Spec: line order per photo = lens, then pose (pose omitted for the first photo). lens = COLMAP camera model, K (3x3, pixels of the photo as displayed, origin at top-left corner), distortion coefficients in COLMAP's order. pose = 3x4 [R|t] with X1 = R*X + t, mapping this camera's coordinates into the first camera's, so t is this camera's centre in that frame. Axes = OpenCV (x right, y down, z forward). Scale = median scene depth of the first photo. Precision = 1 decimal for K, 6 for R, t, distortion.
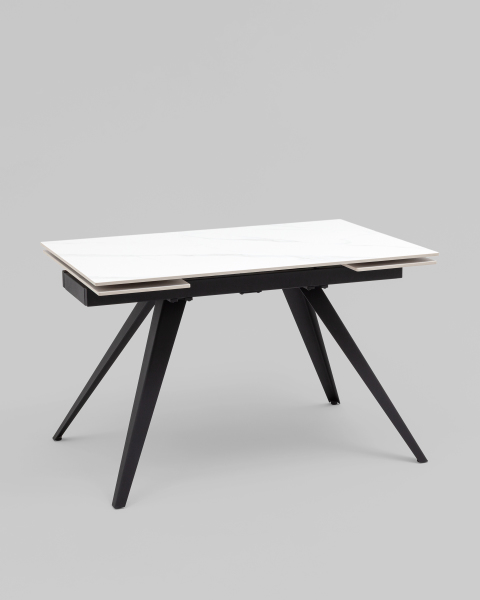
lens RADIAL K [[2424.4, 0, 238.8], [0, 2424.4, 300.1], [0, 0, 1]] dist [-1.441743, 0.000000]
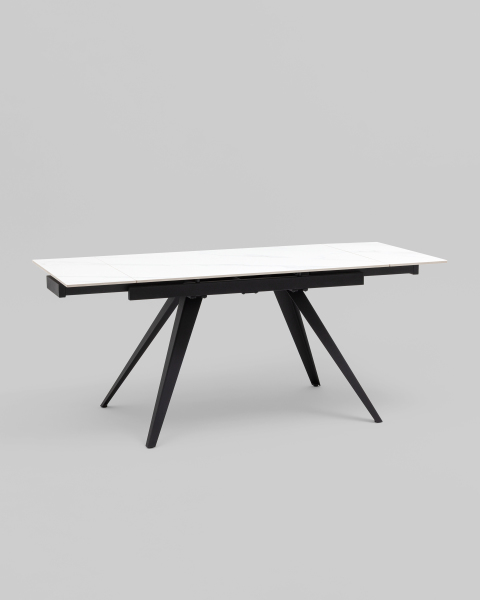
lens RADIAL K [[2424.4, 0, 240.9], [0, 2424.4, 300.3], [0, 0, 1]] dist [-1.441743, 0.000000]
pose [[0.999965, 0.007302, -0.004159, 0.005296], [-0.007380, 0.999794, -0.018912, 0.025603], [0.004020, 0.018942, 0.999813, -0.338454]]
